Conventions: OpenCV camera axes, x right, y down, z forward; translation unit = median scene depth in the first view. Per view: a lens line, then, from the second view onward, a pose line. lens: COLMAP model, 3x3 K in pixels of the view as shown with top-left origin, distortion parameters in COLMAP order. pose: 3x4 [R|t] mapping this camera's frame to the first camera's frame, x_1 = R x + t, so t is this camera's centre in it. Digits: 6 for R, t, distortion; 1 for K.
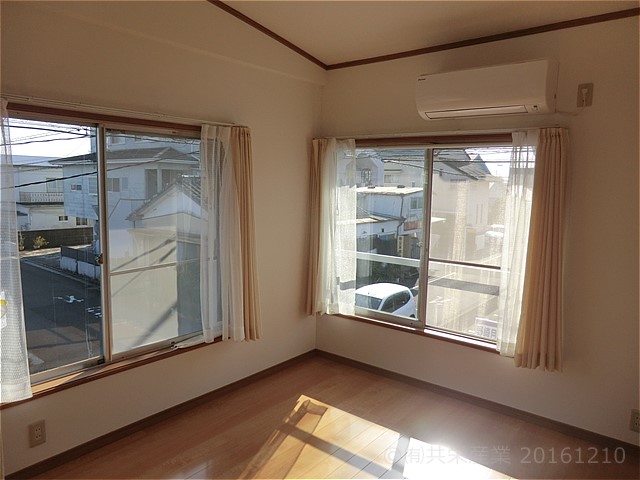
lens RADIAL K [[466.1, 0, 320.0], [0, 466.1, 240.0], [0, 0, 1]] dist [-0.095015, 0.104358]
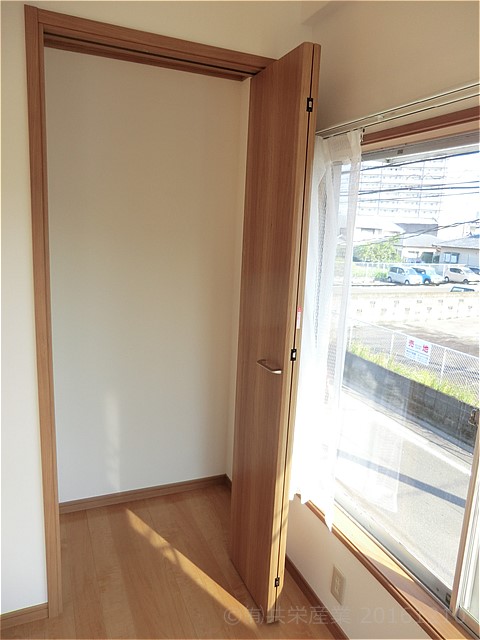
lens RADIAL K [[466.1, 0, 240.0], [0, 466.1, 320.0], [0, 0, 1]] dist [-0.095015, 0.104358]
pose [[-0.456344, 0.139180, -0.878851, 0.052797], [-0.162852, 0.957944, 0.236268, -0.135729], [0.874774, 0.250942, -0.414486, 0.988207]]
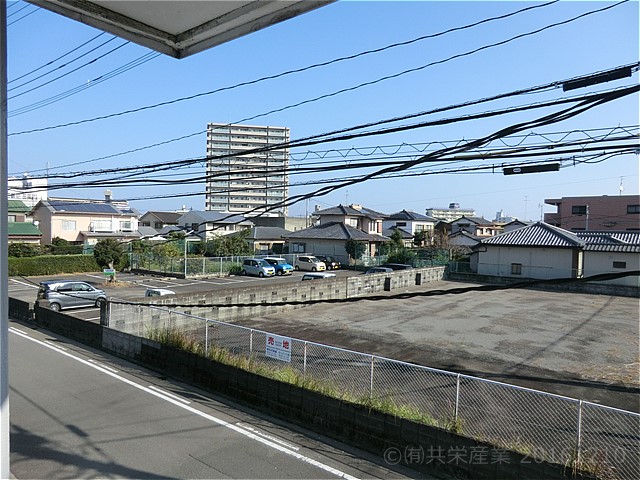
lens RADIAL K [[466.1, 0, 320.0], [0, 466.1, 240.0], [0, 0, 1]] dist [-0.095015, 0.104358]
pose [[0.001660, 0.006322, -0.999979, -0.485095], [-0.140033, 0.990129, 0.006028, -0.132068], [0.990146, 0.140020, 0.002528, 0.939778]]
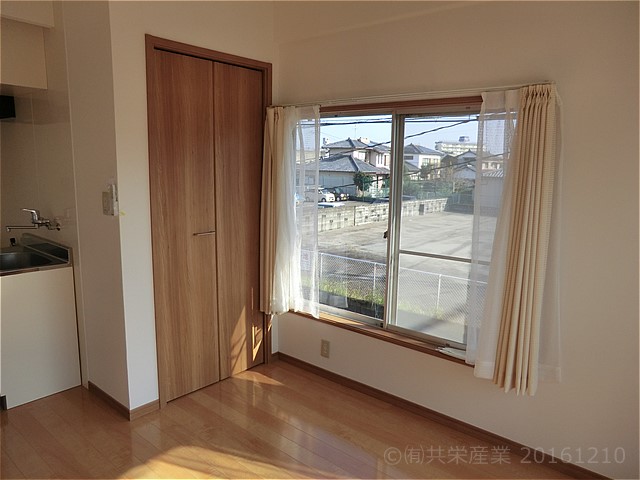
lens RADIAL K [[466.1, 0, 320.0], [0, 466.1, 240.0], [0, 0, 1]] dist [-0.095015, 0.104358]
pose [[-0.014720, 0.148510, -0.988801, 0.661781], [-0.142871, 0.978449, 0.149082, -0.093460], [0.989632, 0.143466, 0.006815, 0.864018]]
